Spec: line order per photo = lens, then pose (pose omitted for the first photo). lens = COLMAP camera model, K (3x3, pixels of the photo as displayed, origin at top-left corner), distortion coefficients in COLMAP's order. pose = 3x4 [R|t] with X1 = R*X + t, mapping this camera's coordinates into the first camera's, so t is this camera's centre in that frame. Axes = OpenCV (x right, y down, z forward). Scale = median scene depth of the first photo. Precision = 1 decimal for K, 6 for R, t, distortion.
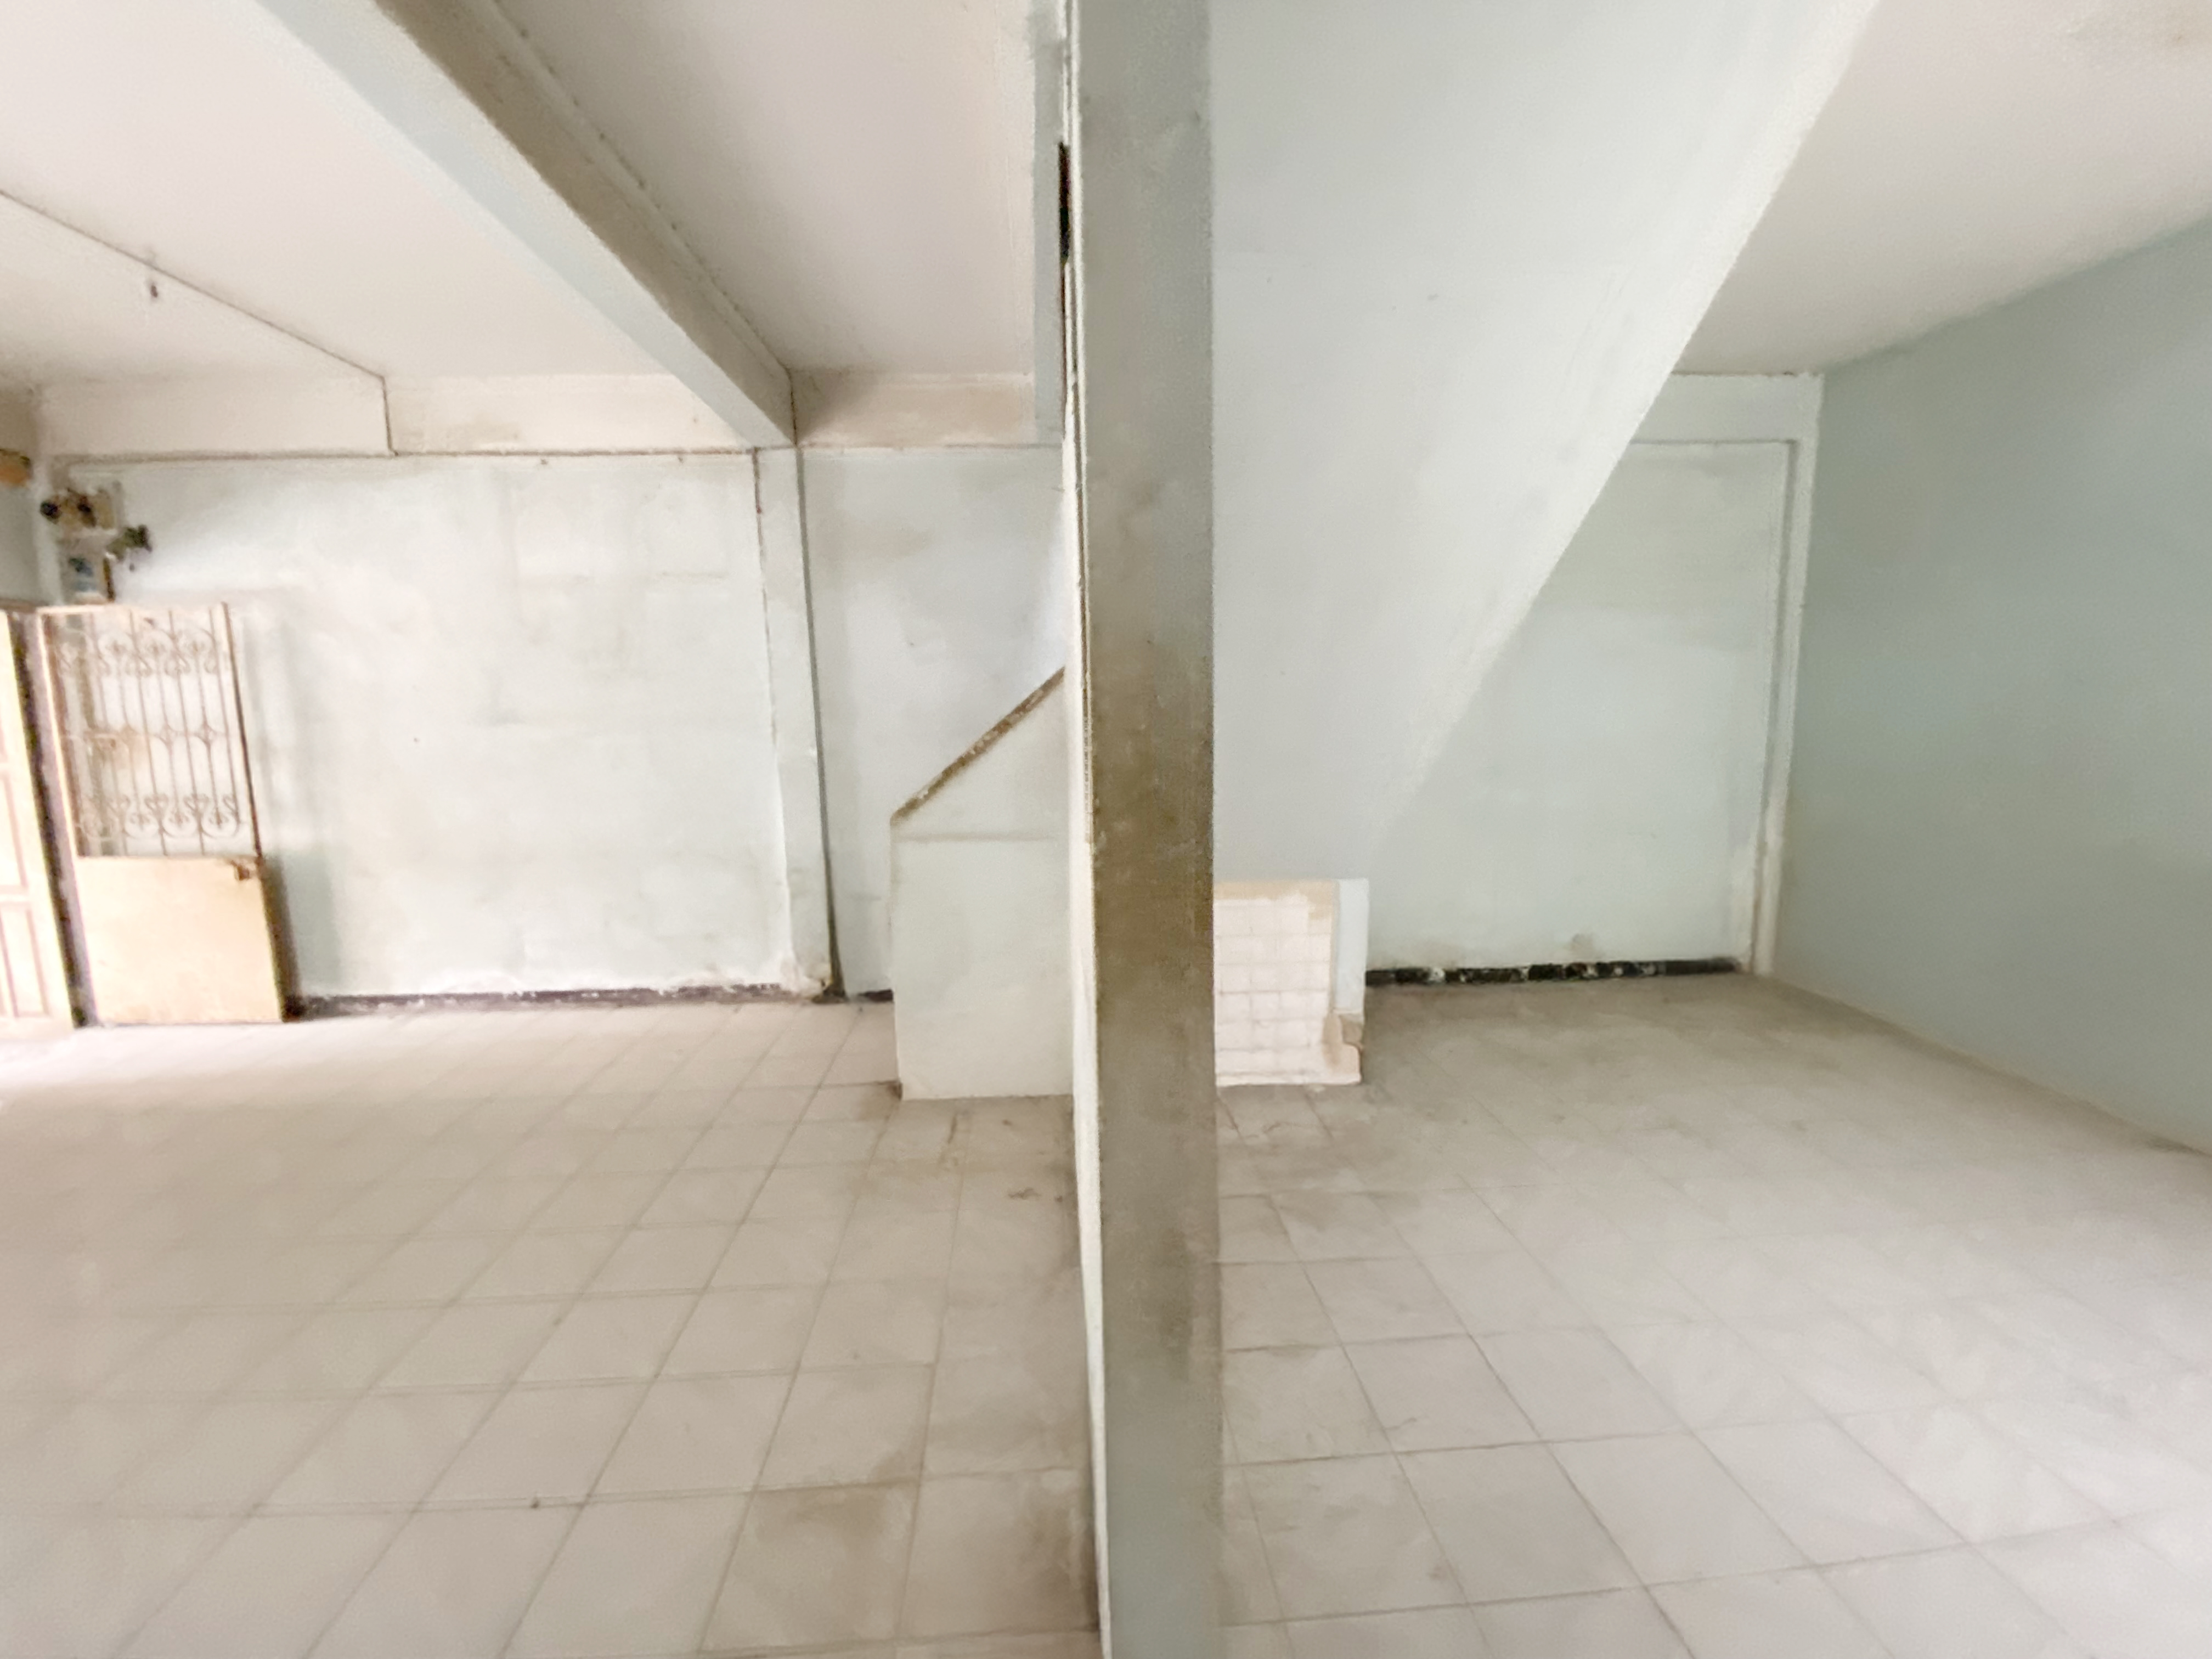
lens RADIAL K [[893.4, 0, 1109.2], [0, 893.4, 823.0], [0, 0, 1]] dist [0.024109, -0.019382]
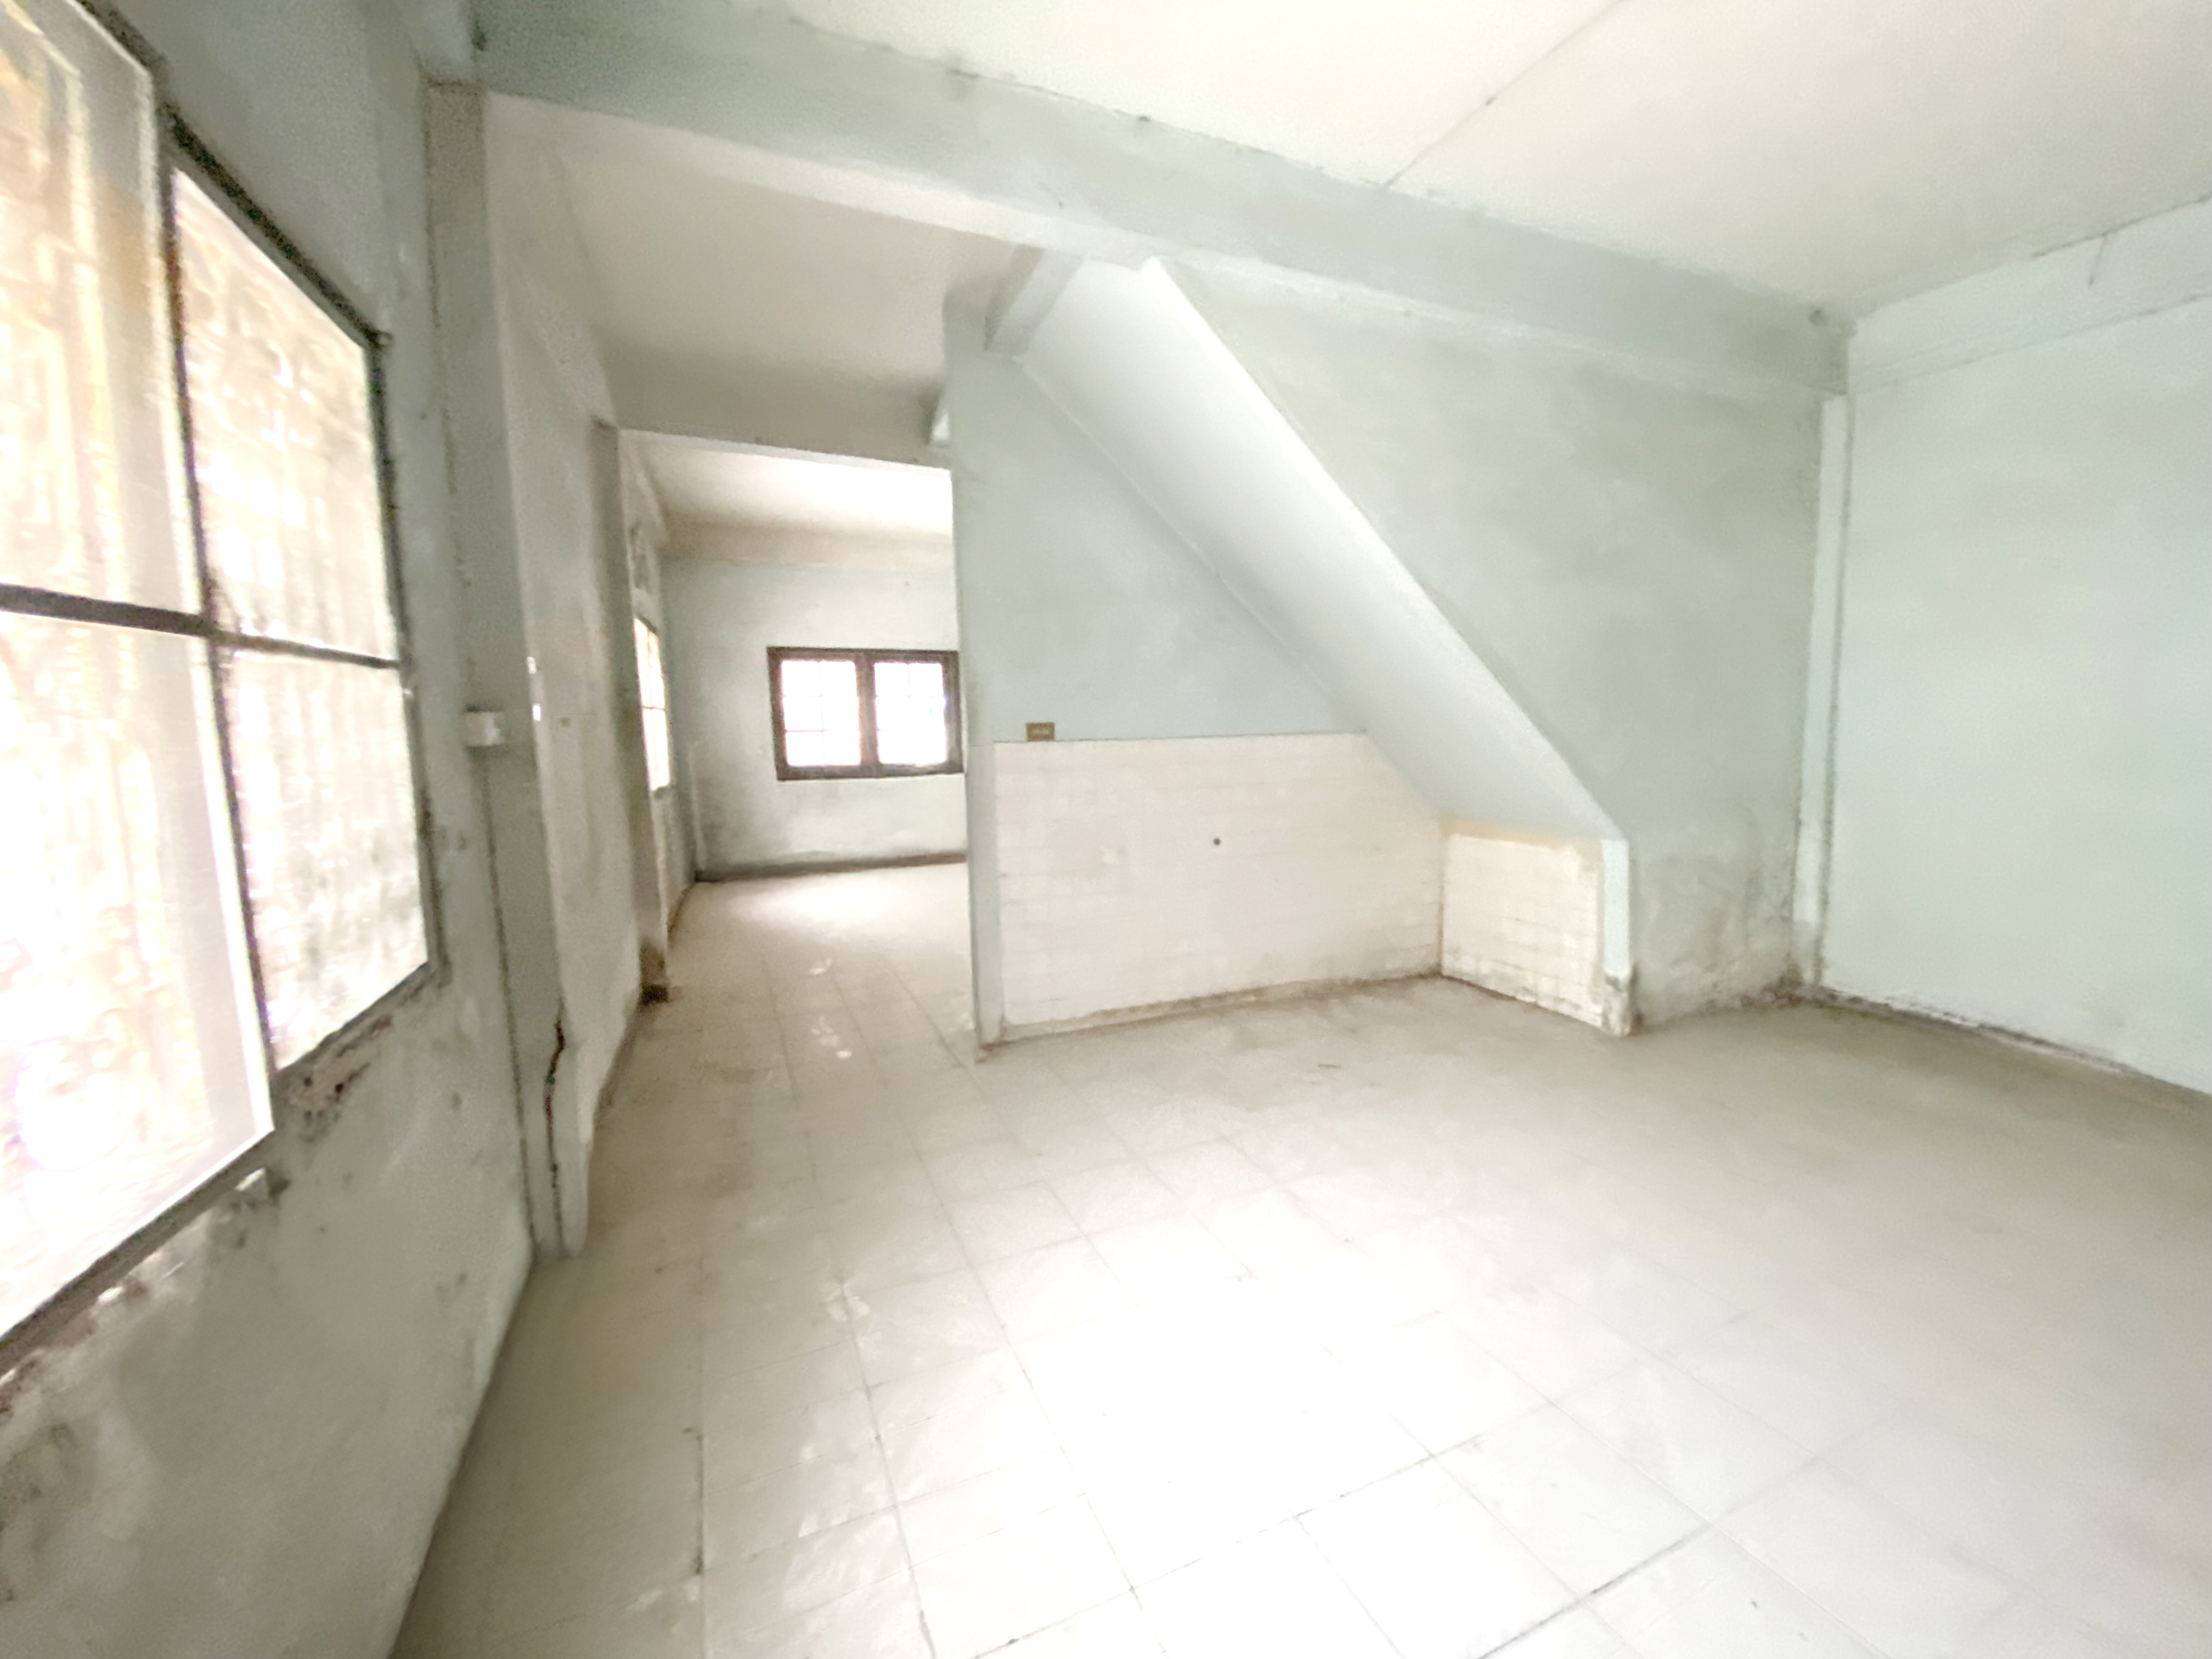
lens RADIAL K [[893.4, 0, 1109.2], [0, 893.4, 823.0], [0, 0, 1]] dist [0.024109, -0.019382]
pose [[0.337391, 0.112057, -0.934671, 1.163965], [-0.104596, 0.991204, 0.081079, 0.016027], [0.935536, 0.070408, 0.346144, 0.027509]]
